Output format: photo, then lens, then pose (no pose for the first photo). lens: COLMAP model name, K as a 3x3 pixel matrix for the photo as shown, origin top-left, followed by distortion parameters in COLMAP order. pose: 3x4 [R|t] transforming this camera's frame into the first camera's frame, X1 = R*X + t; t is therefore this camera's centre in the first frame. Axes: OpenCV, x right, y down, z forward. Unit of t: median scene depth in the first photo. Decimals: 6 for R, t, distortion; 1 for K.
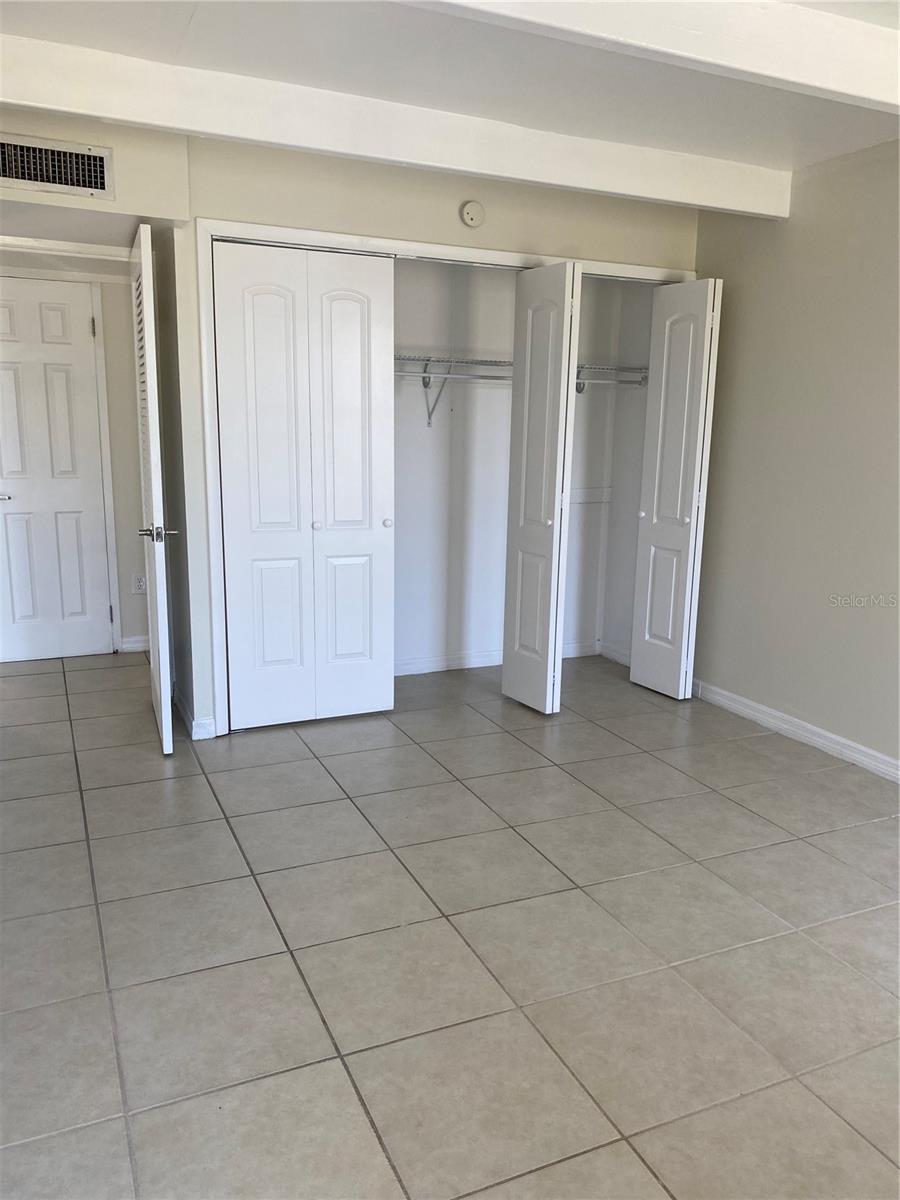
lens RADIAL K [[909.9, 0, 450.0], [0, 909.9, 601.4], [0, 0, 1]] dist [0.058303, -0.071838]
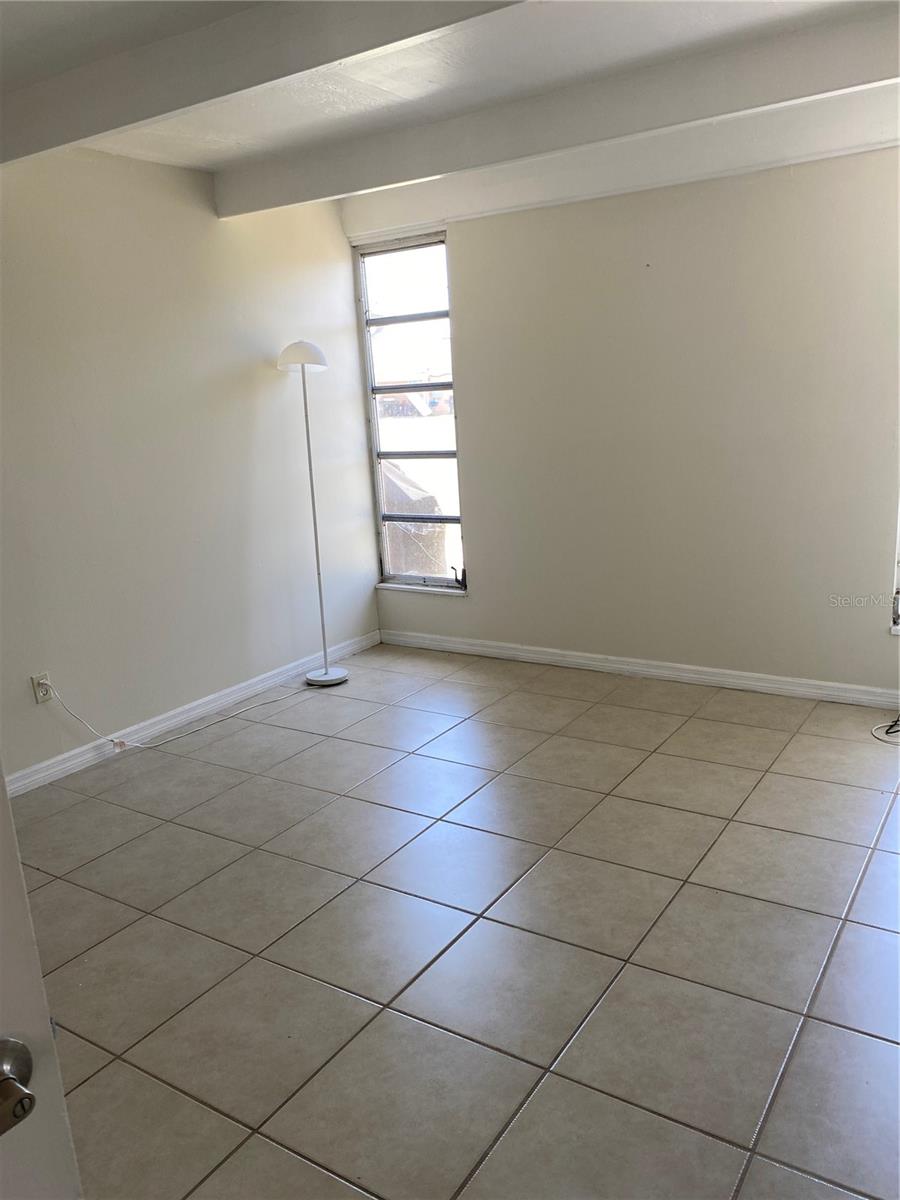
lens RADIAL K [[909.9, 0, 451.4], [0, 909.9, 601.1], [0, 0, 1]] dist [0.058303, -0.071838]
pose [[-0.533294, -0.184400, 0.825587, -0.810761], [0.208191, 0.917324, 0.339373, -0.349145], [-0.819911, 0.352866, -0.450813, 1.445878]]
